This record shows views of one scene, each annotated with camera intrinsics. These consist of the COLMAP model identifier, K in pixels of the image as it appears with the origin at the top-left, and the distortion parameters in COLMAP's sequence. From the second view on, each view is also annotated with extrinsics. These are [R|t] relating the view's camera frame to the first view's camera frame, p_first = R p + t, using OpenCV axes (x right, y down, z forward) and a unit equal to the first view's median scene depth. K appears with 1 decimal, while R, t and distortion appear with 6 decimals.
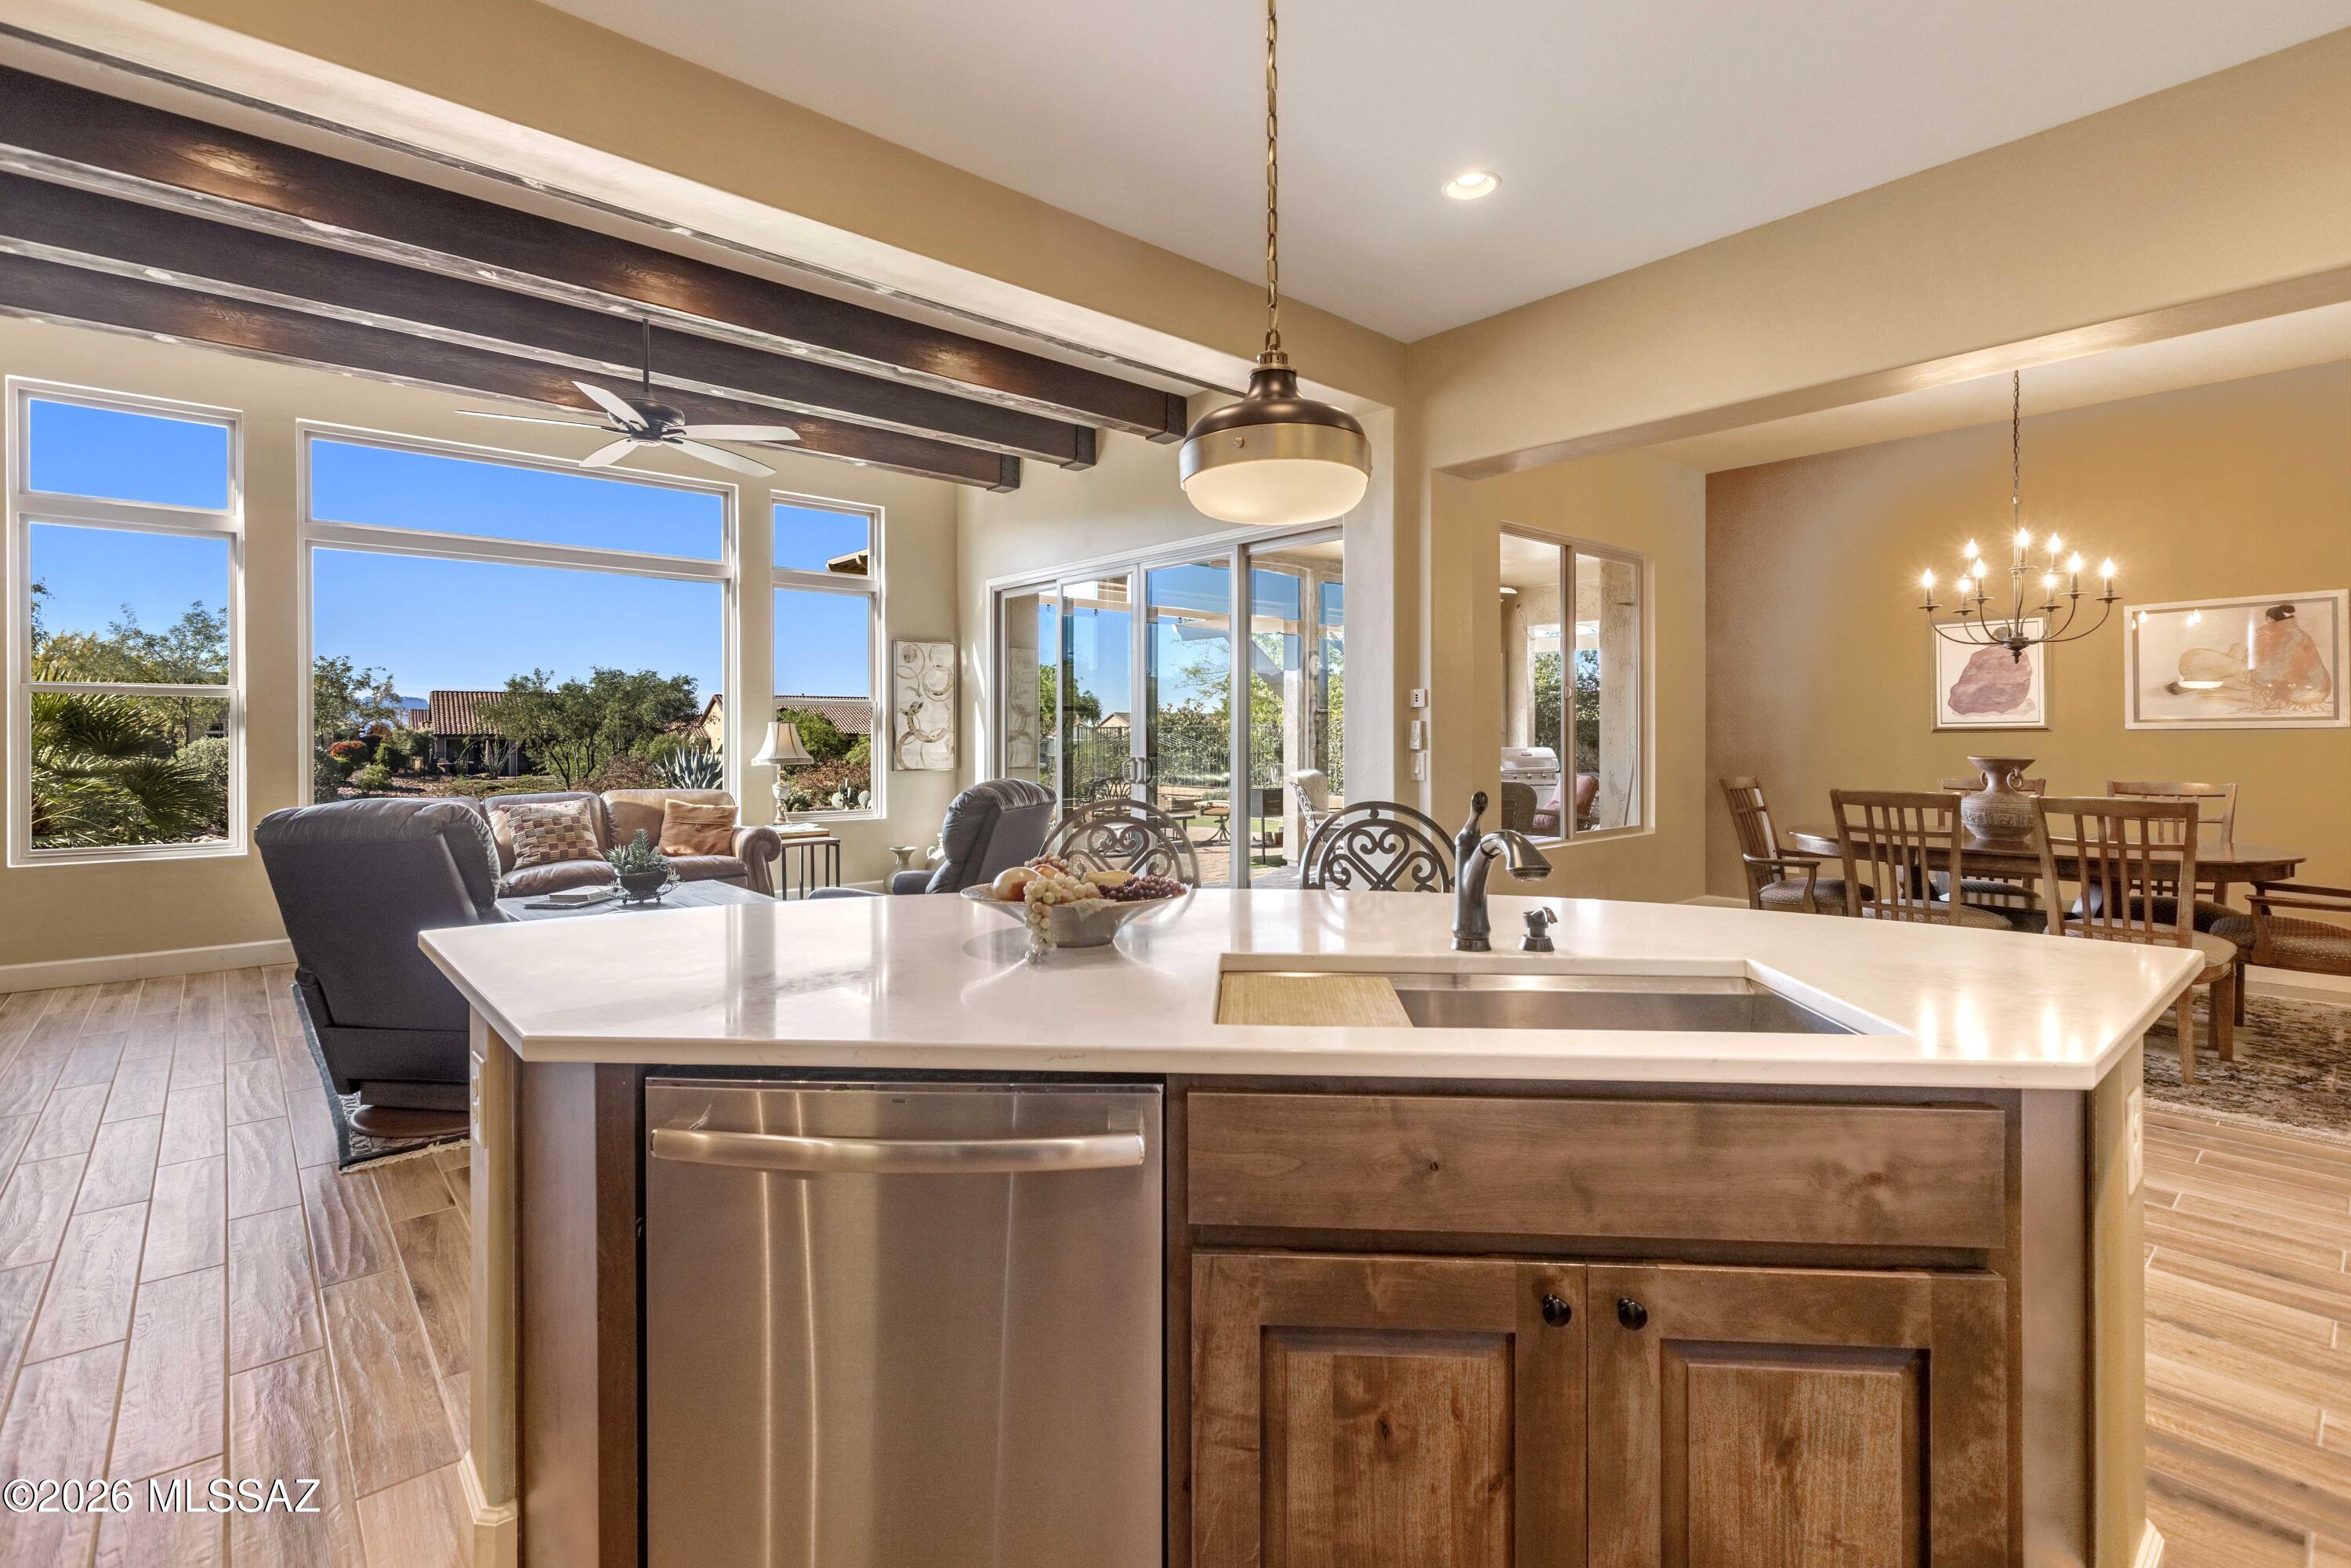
lens RADIAL K [[1086.6, 0, 1177.7], [0, 1086.6, 741.9], [0, 0, 1]] dist [0.002000, 0.000398]
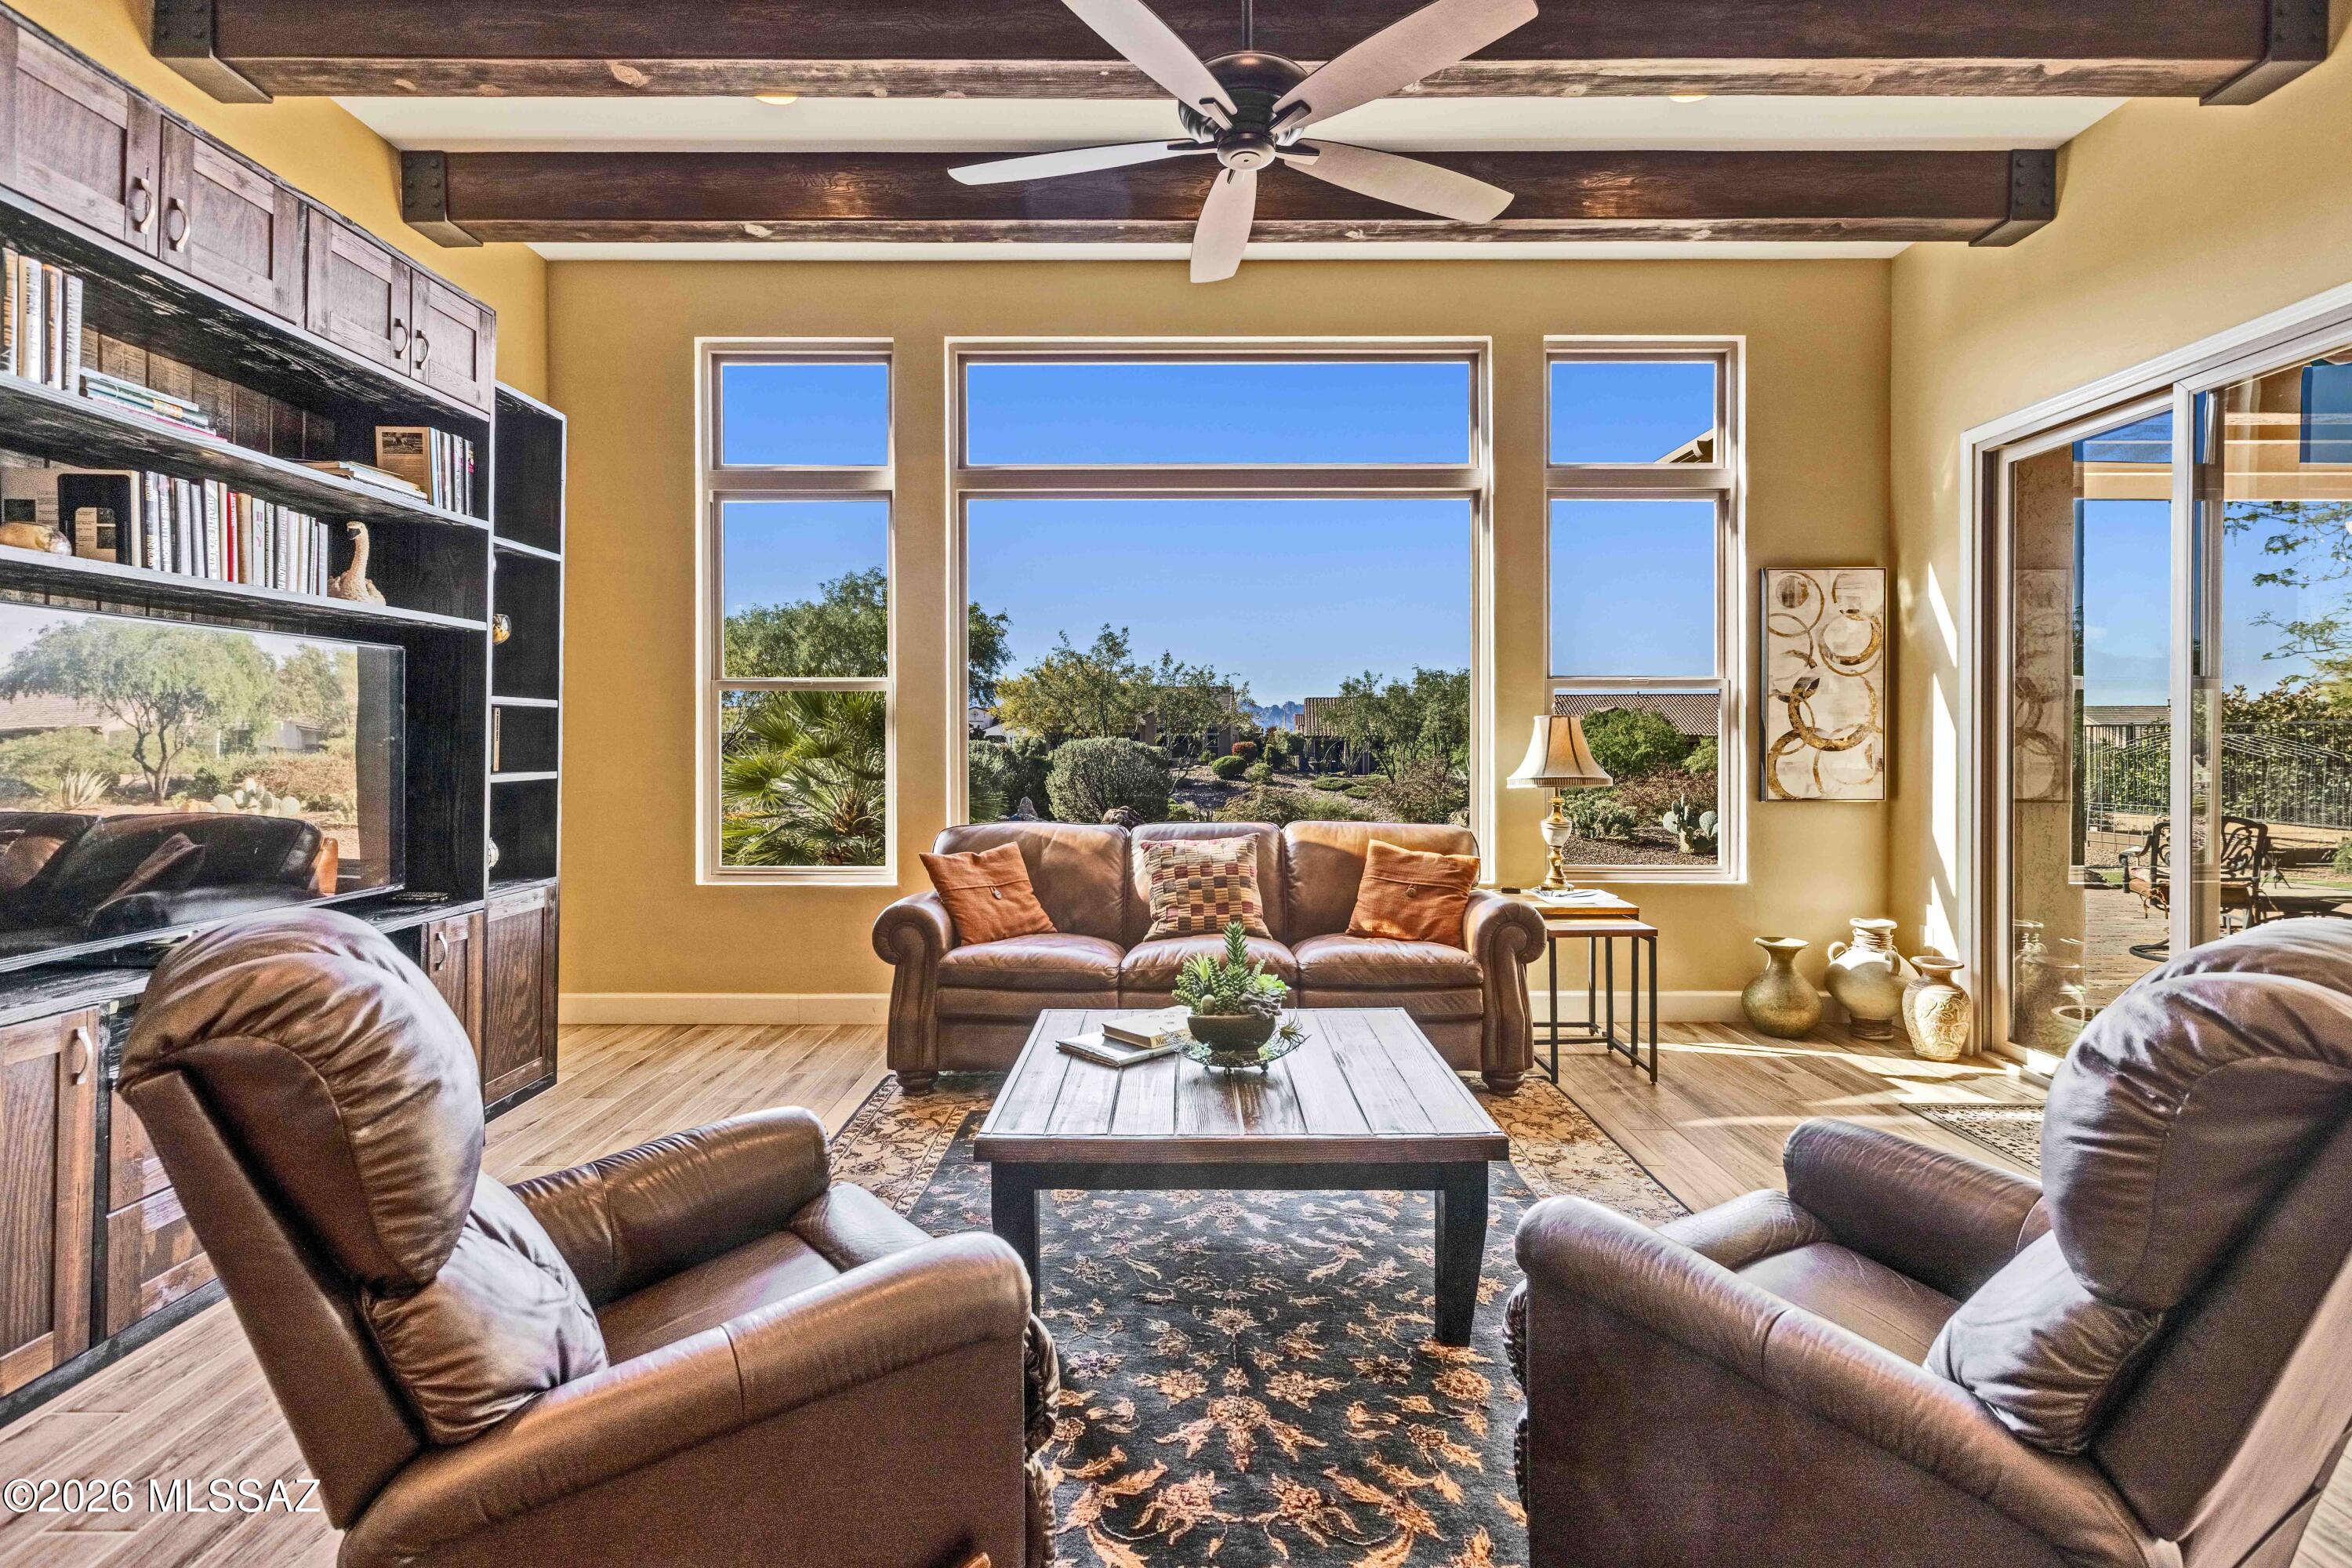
lens RADIAL K [[1114.2, 0, 1179.0], [0, 1114.2, 739.3], [0, 0, 1]] dist [0.000478, 0.000152]
pose [[0.748640, 0.001307, -0.662976, -0.102891], [-0.003910, 0.999989, -0.002444, -0.002770], [0.662966, 0.004422, 0.748637, 0.361440]]
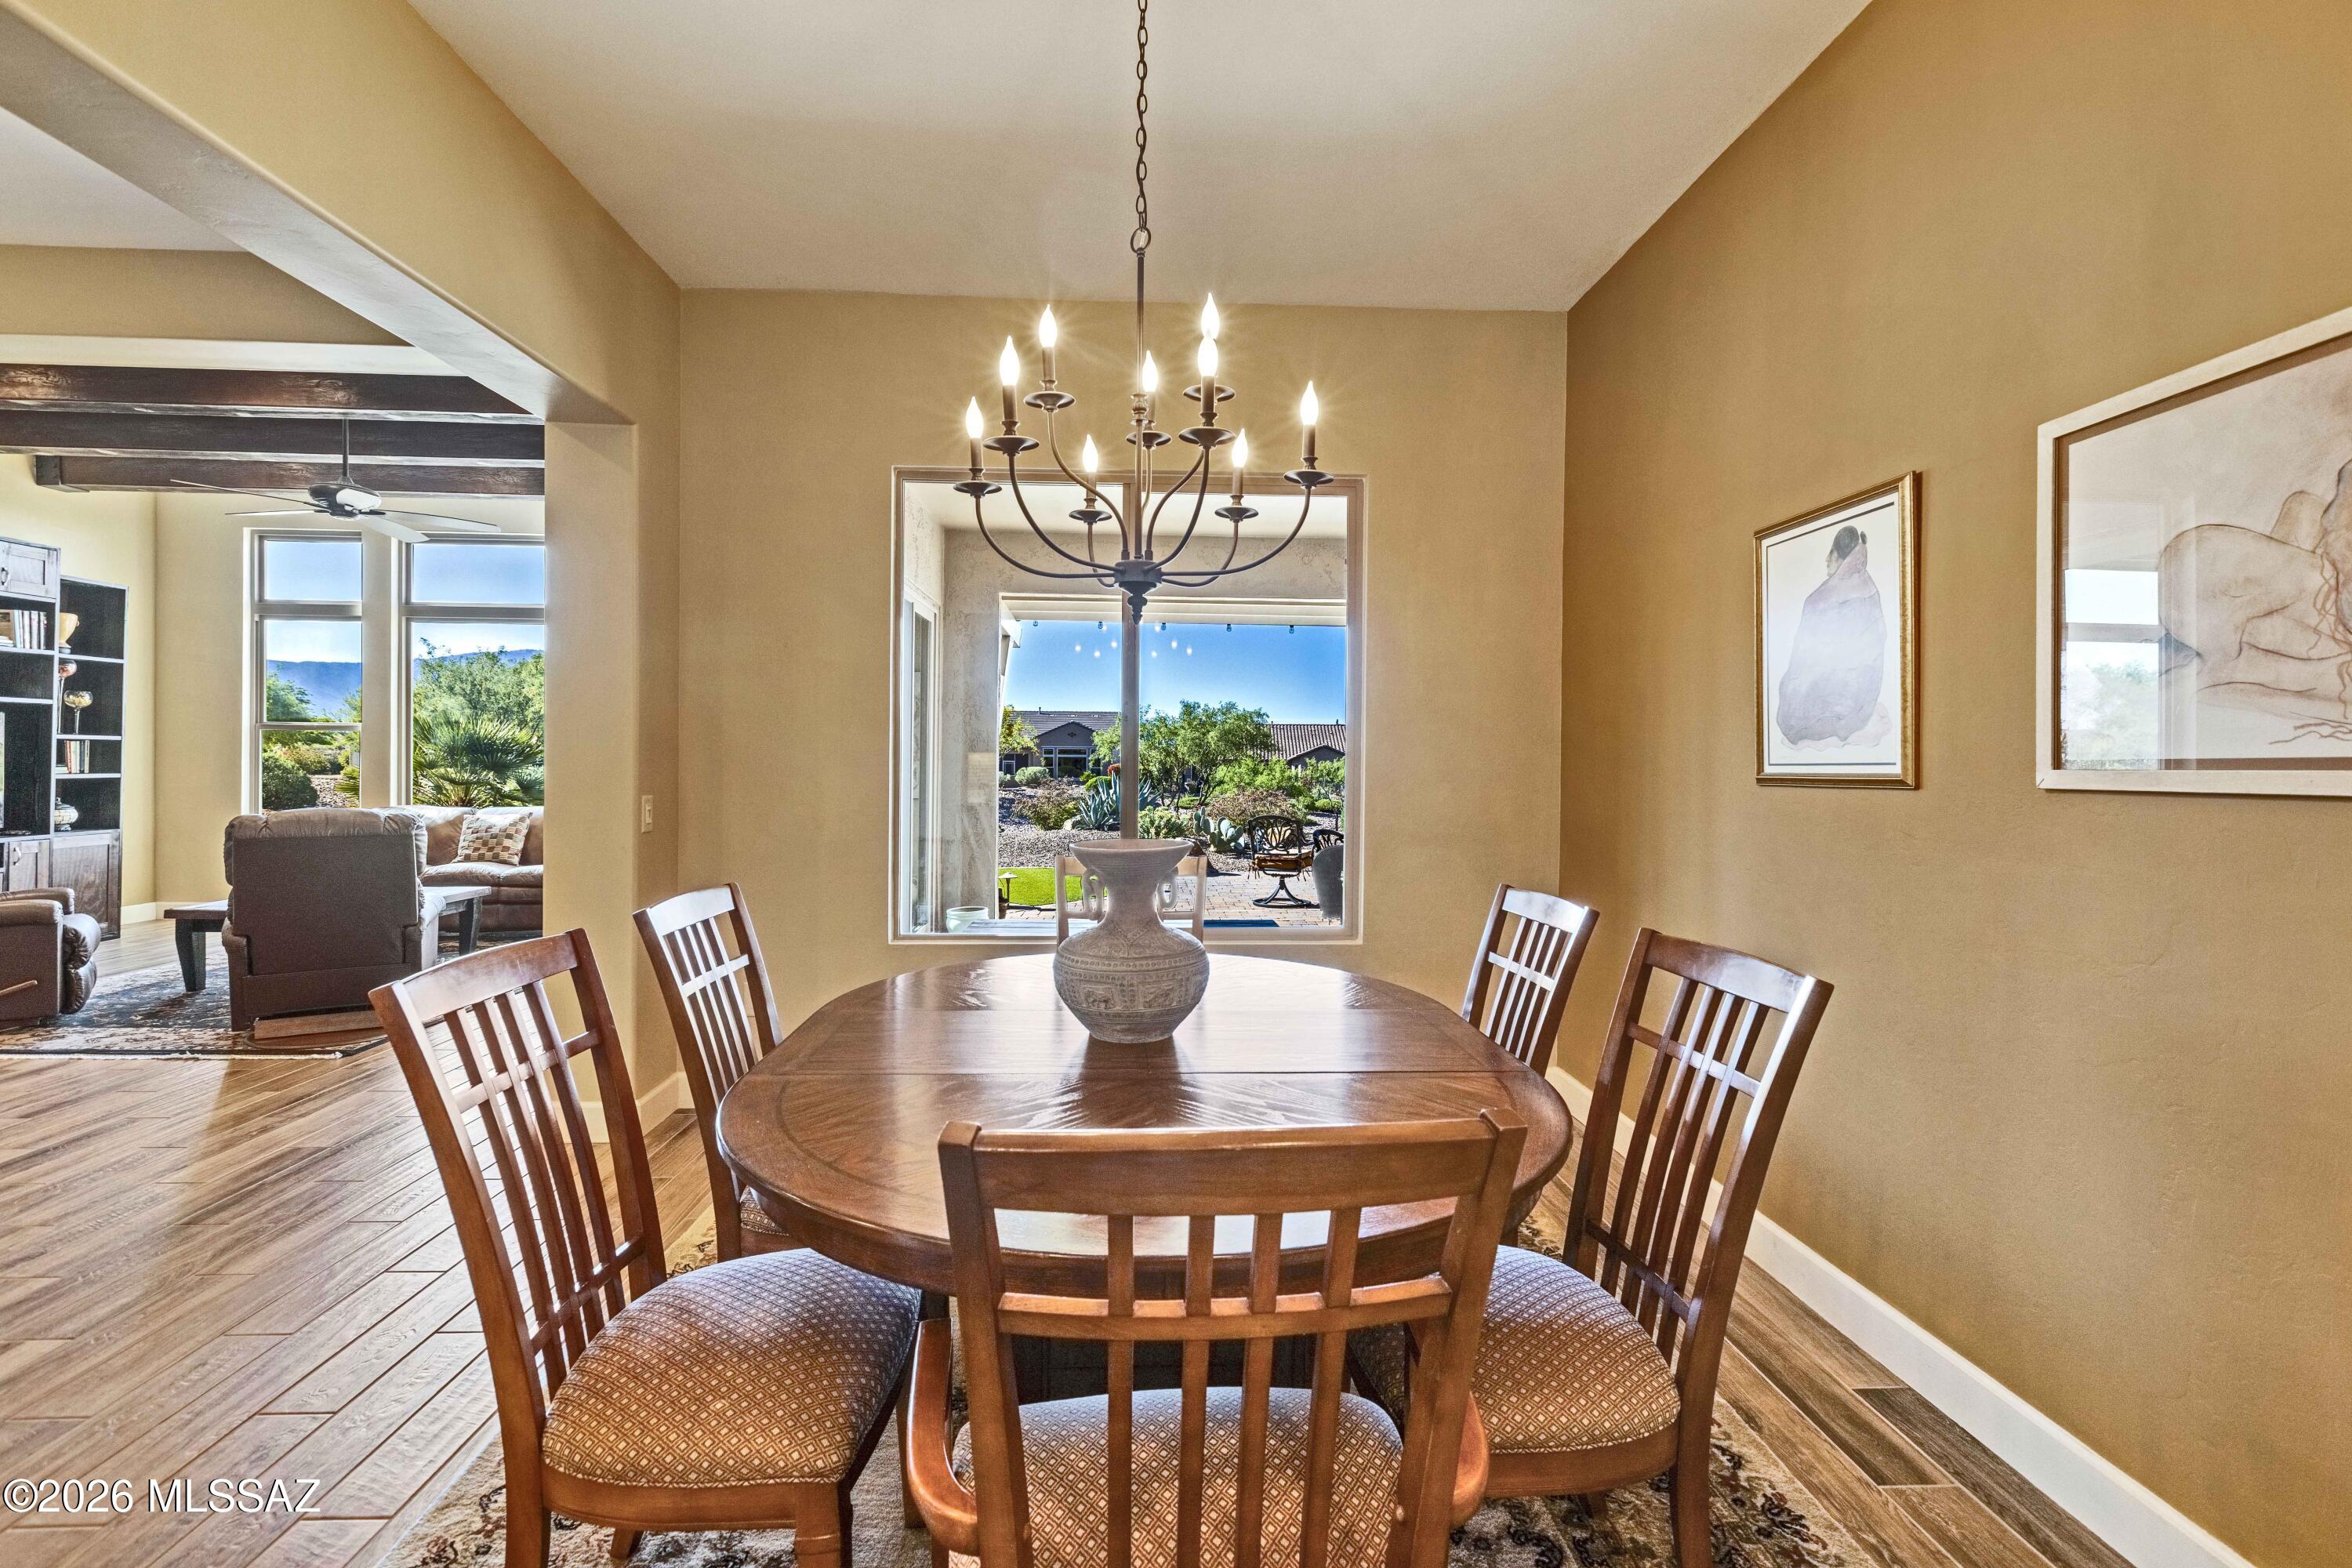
lens RADIAL K [[1087.1, 0, 1178.2], [0, 1087.1, 741.9], [0, 0, 1]] dist [0.002000, 0.000398]
pose [[0.778506, -0.000060, -0.627638, 0.601217], [-0.015987, 0.999674, -0.019927, -0.010772], [0.627434, 0.025547, 0.778250, 0.392479]]
